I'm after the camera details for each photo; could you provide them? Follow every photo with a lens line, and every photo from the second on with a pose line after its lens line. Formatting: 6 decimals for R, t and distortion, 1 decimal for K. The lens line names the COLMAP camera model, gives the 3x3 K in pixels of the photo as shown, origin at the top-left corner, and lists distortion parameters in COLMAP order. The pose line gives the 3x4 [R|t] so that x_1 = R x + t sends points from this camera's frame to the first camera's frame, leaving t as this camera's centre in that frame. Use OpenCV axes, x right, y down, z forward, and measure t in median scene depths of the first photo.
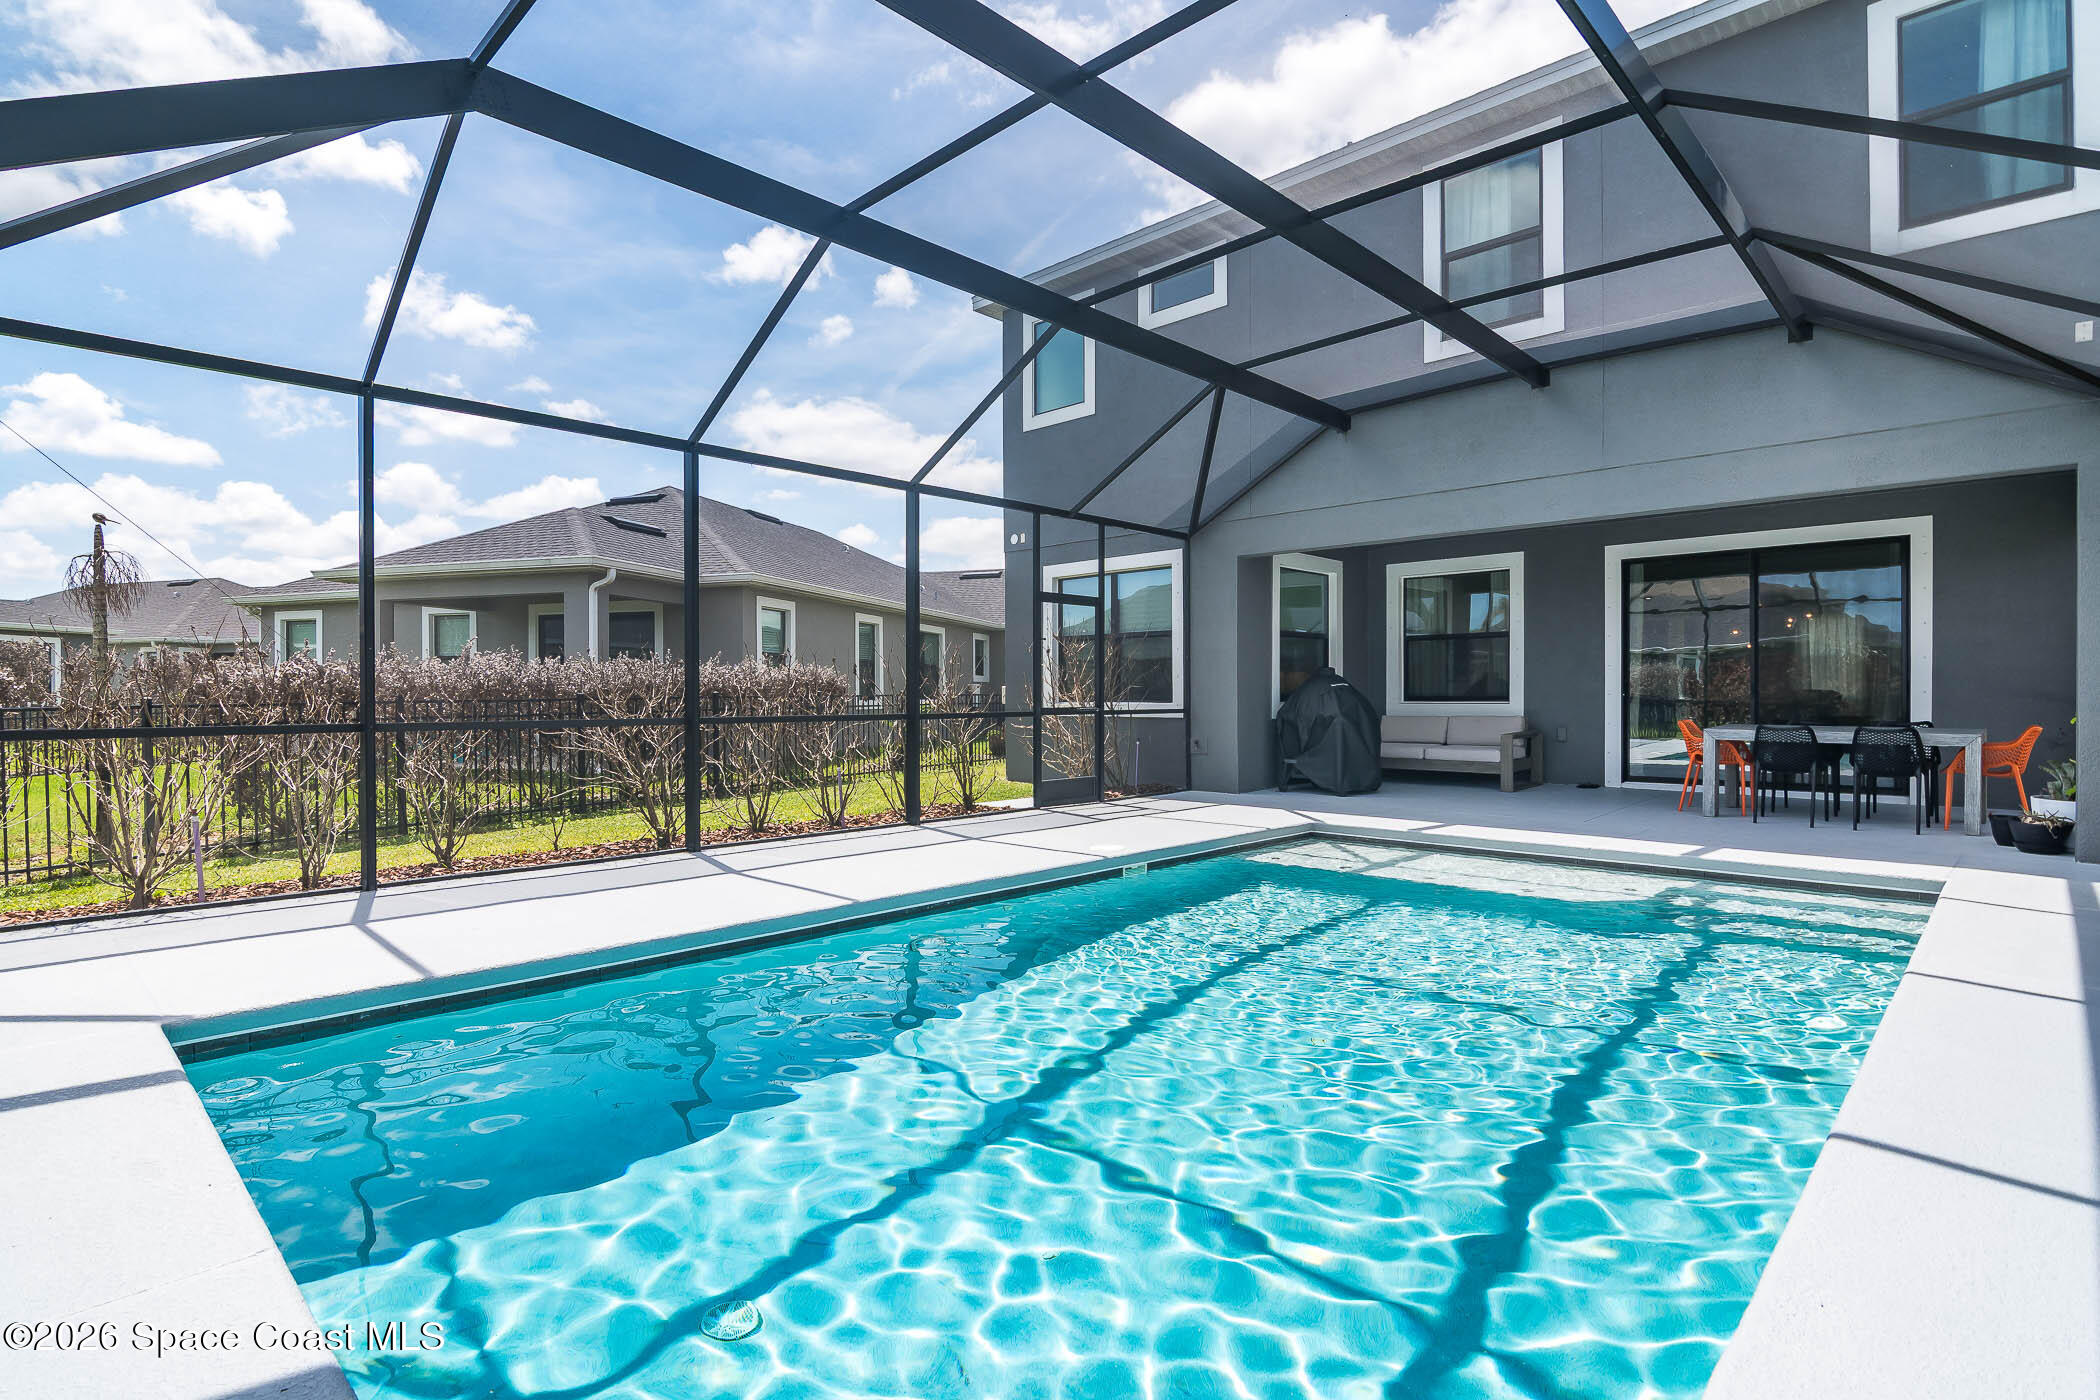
lens RADIAL K [[1023.3, 0, 1041.0], [0, 1023.3, 688.8], [0, 0, 1]] dist [-0.000276, -0.015602]
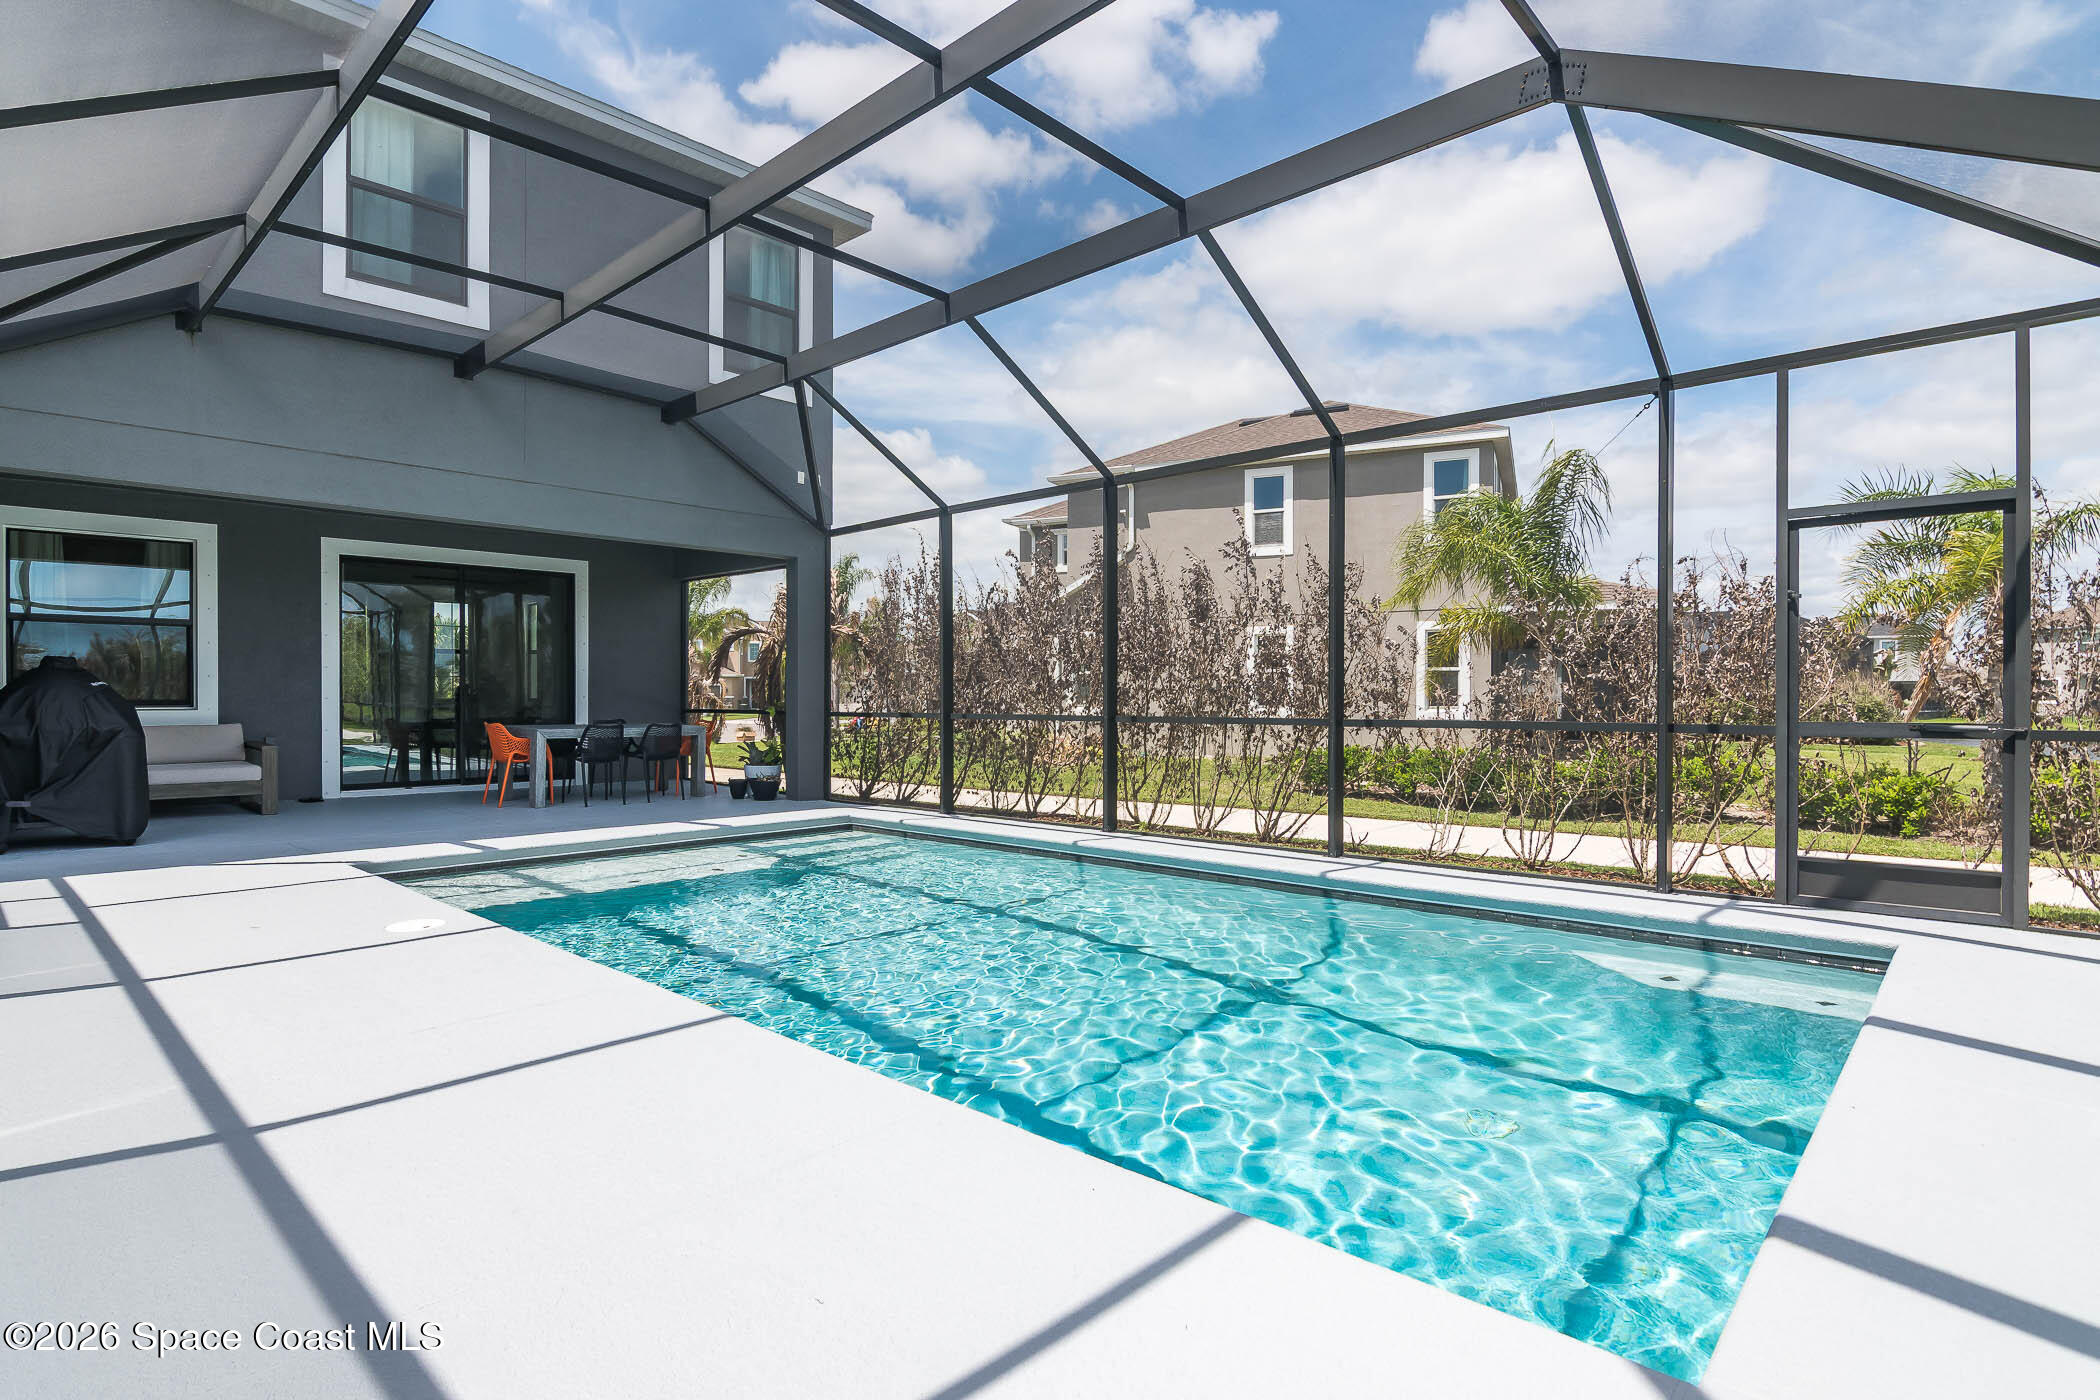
lens RADIAL K [[1031.9, 0, 1050.0], [0, 1031.9, 700.0], [0, 0, 1]] dist [-0.002495, -0.000356]
pose [[-0.028618, -0.001508, 0.999589, -0.399789], [-0.004587, 0.999989, 0.001377, 0.002108], [-0.999580, -0.004546, -0.028625, 0.385117]]
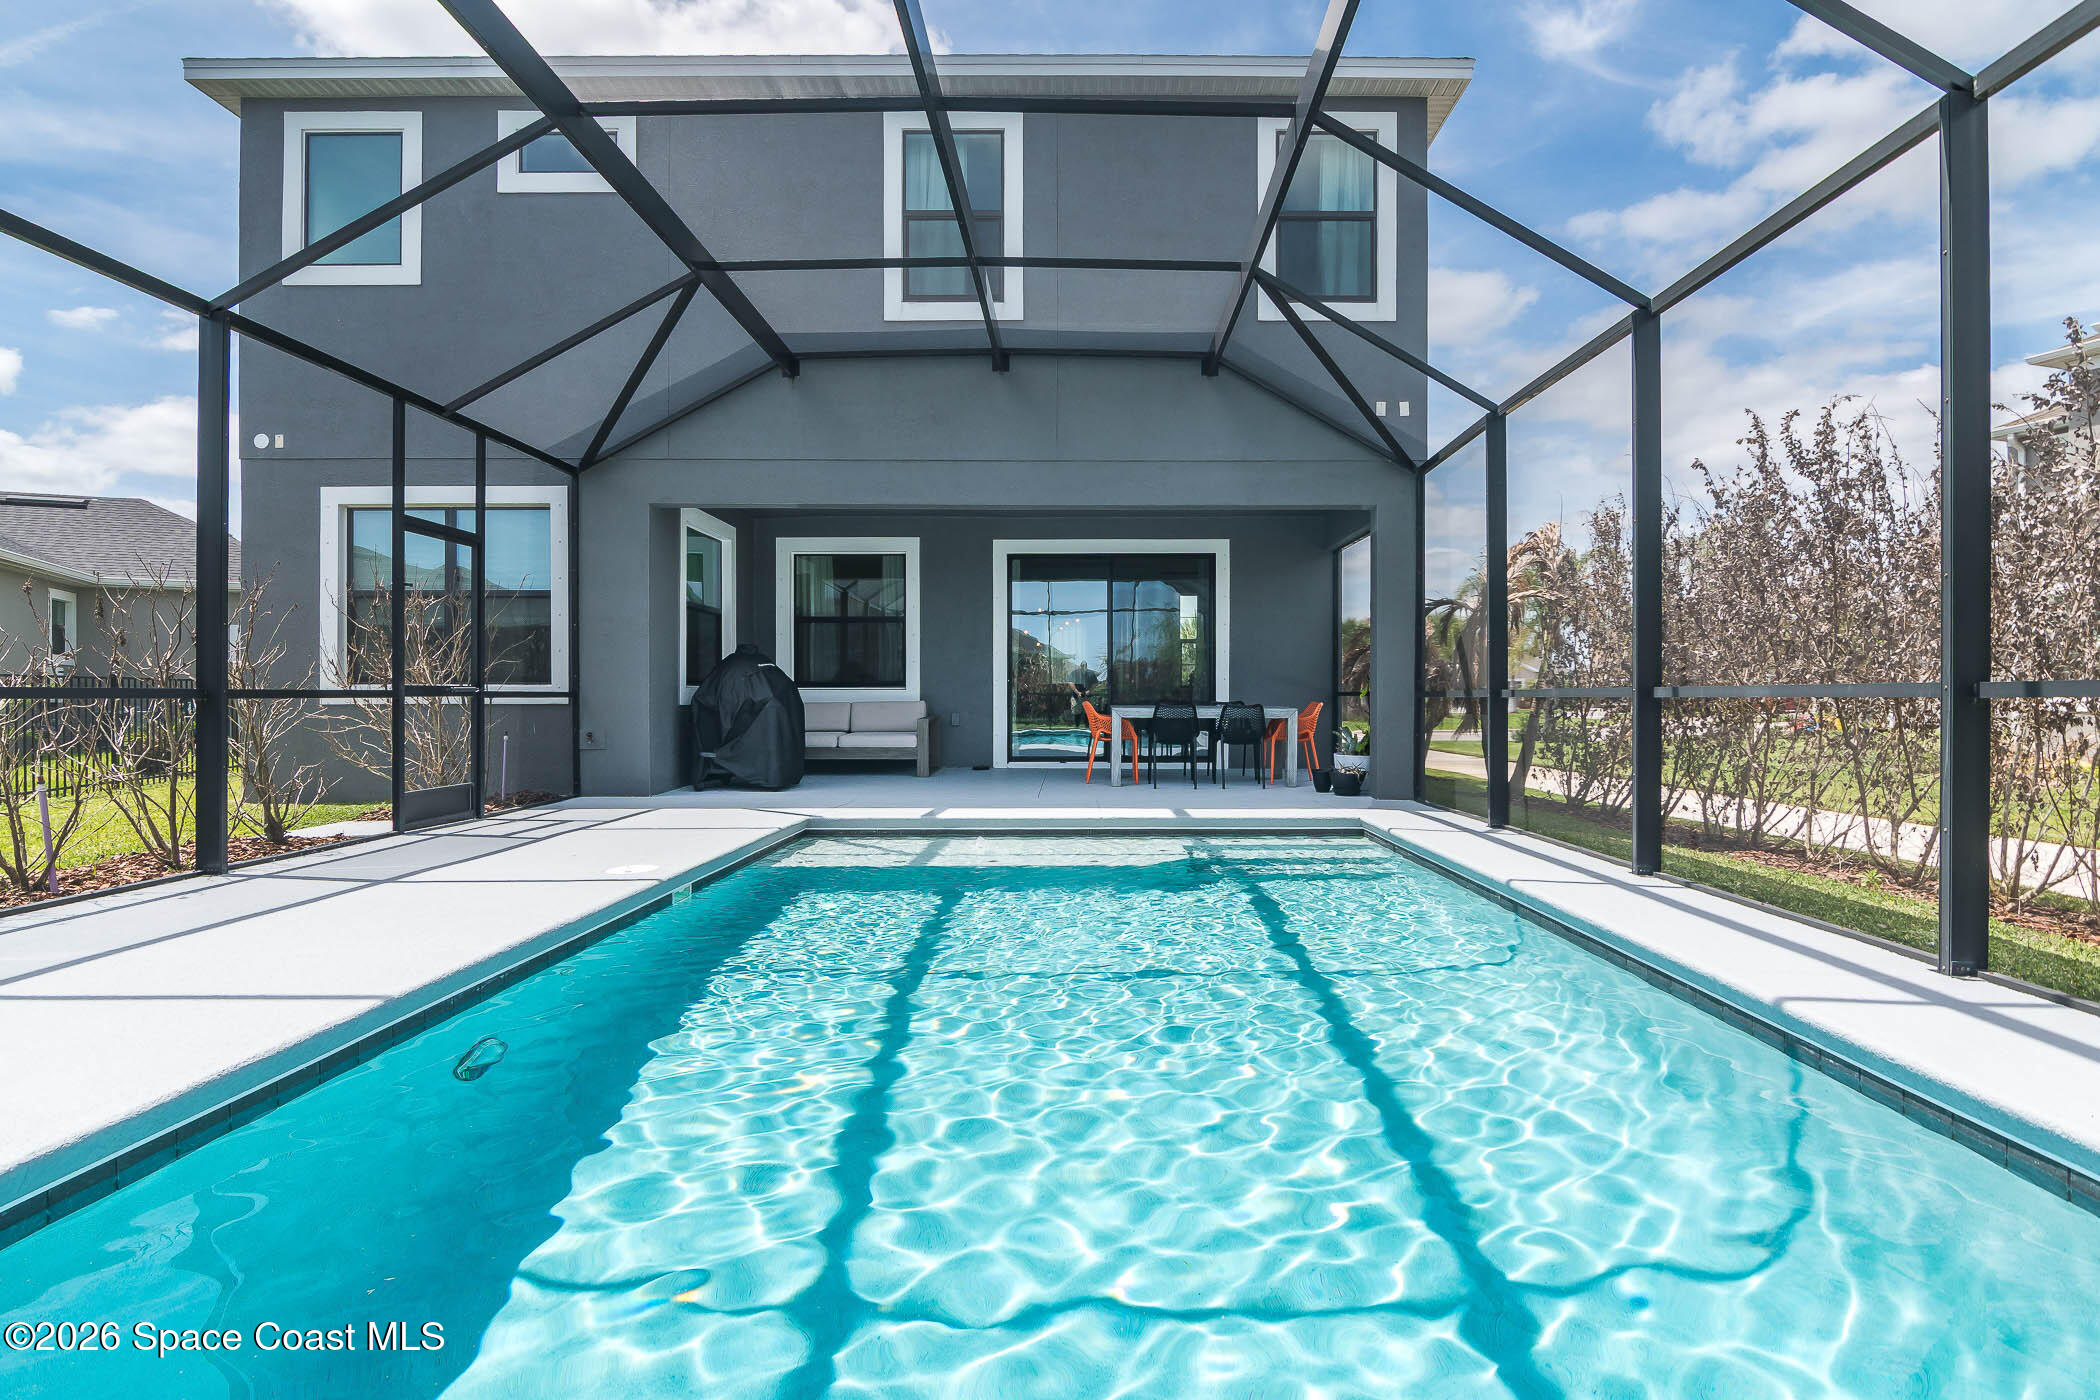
lens RADIAL K [[1067.5, 0, 1098.9], [0, 1067.5, 700.6], [0, 0, 1]] dist [-0.020354, -0.000058]
pose [[0.703312, -0.001512, 0.710879, -0.156658], [-0.004939, 0.999963, 0.007013, 0.018668], [-0.710864, -0.008443, 0.703279, 0.153784]]
